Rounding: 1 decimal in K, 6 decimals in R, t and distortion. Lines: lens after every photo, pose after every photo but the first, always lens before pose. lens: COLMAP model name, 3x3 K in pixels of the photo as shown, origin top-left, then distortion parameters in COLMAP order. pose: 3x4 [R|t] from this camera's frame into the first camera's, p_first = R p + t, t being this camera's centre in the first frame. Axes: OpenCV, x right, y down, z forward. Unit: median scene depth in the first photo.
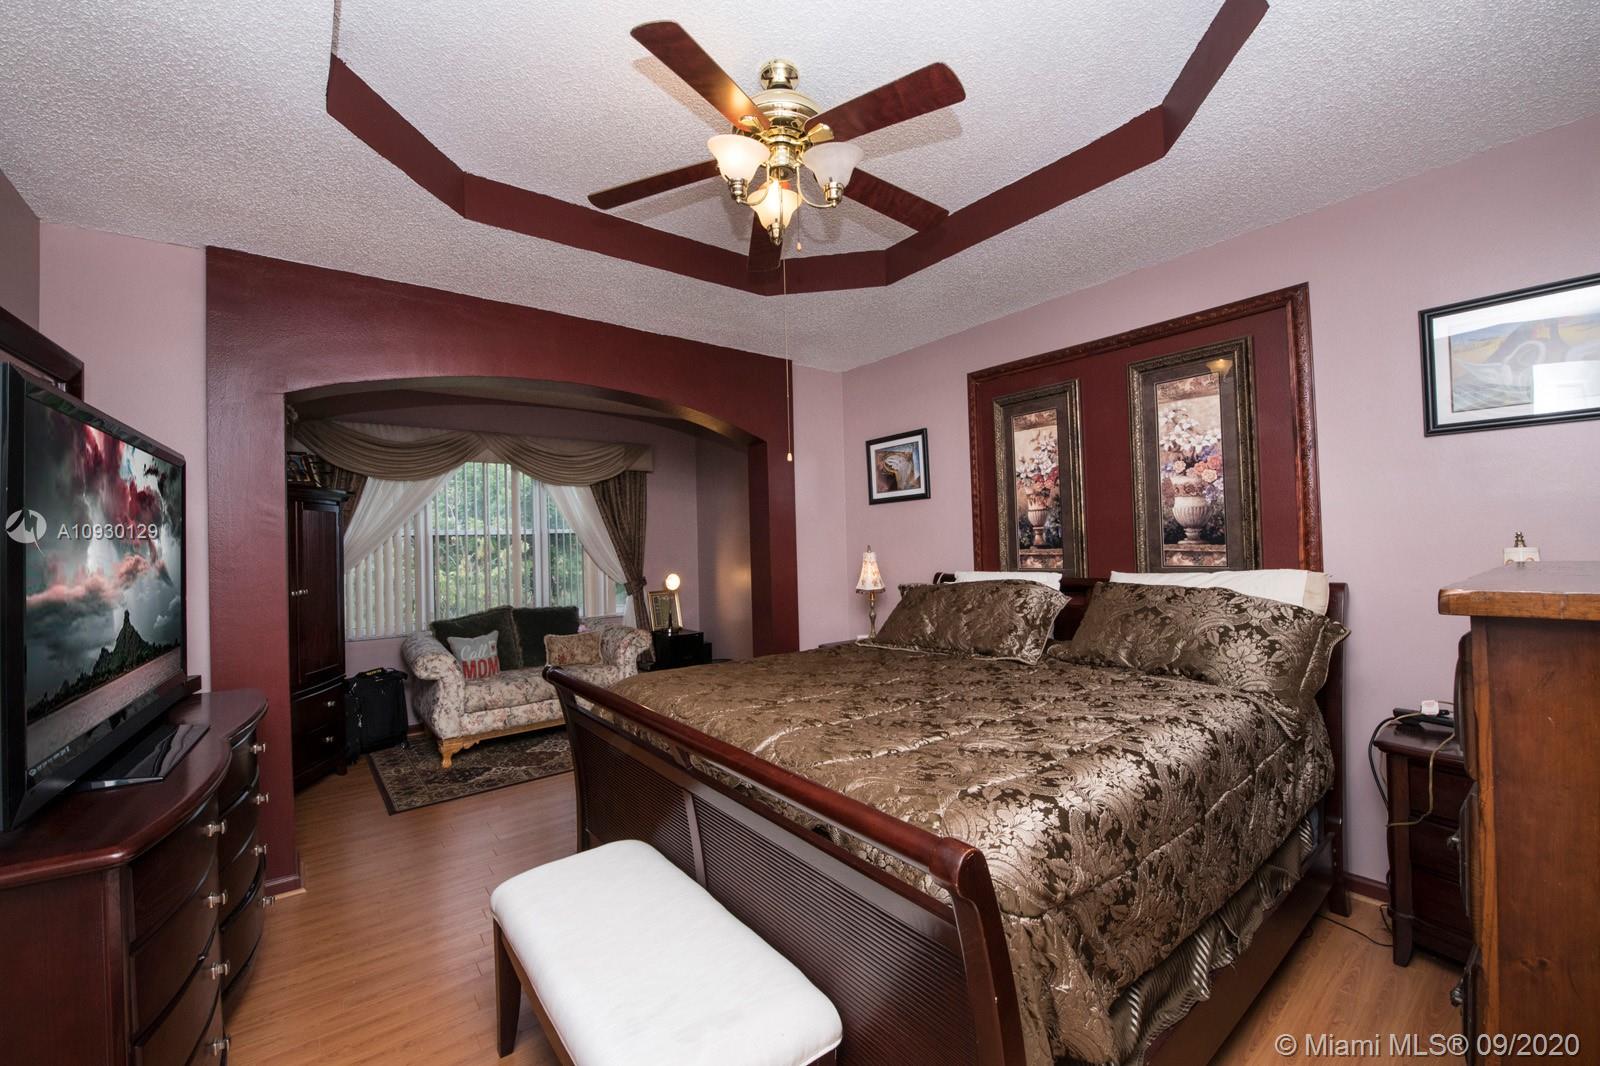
lens RADIAL K [[634.8, 0, 800.0], [0, 634.8, 533.0], [0, 0, 1]] dist [0.002032, -0.000258]
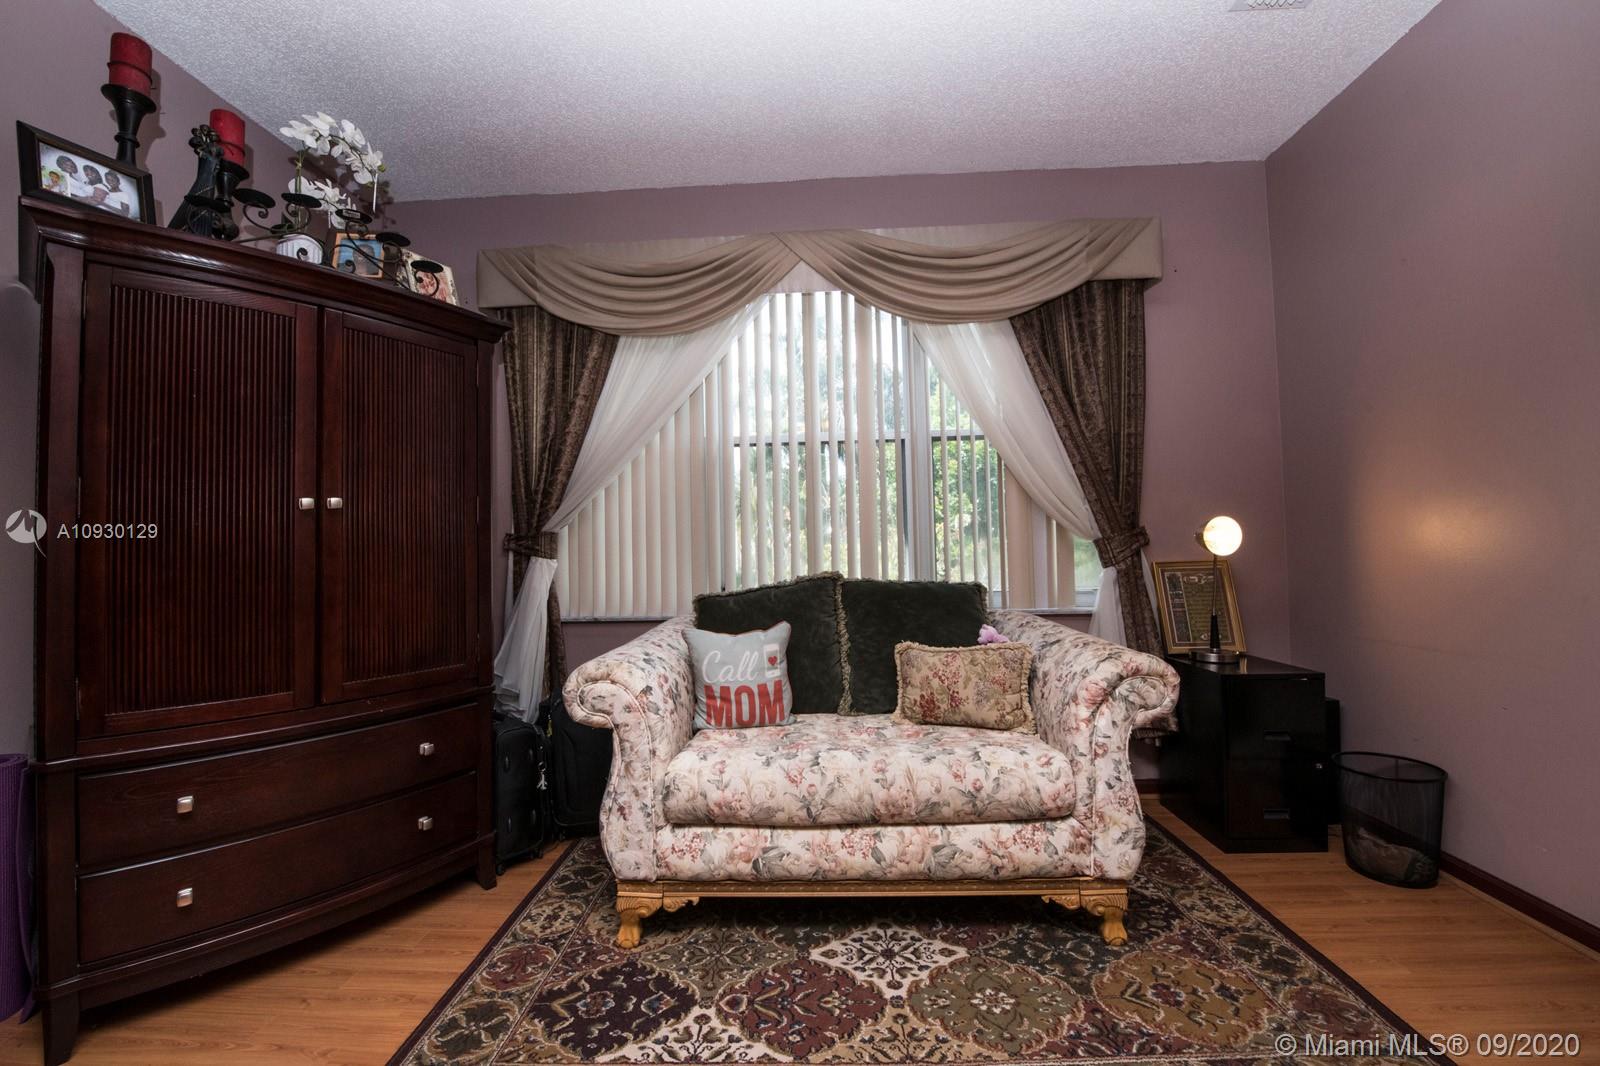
lens RADIAL K [[634.8, 0, 800.0], [0, 634.8, 533.0], [0, 0, 1]] dist [0.002032, -0.000258]
pose [[0.752324, -0.012579, -0.658674, -0.167511], [0.013603, 0.999901, -0.003559, 0.088274], [0.658653, -0.006283, 0.752420, 0.638246]]
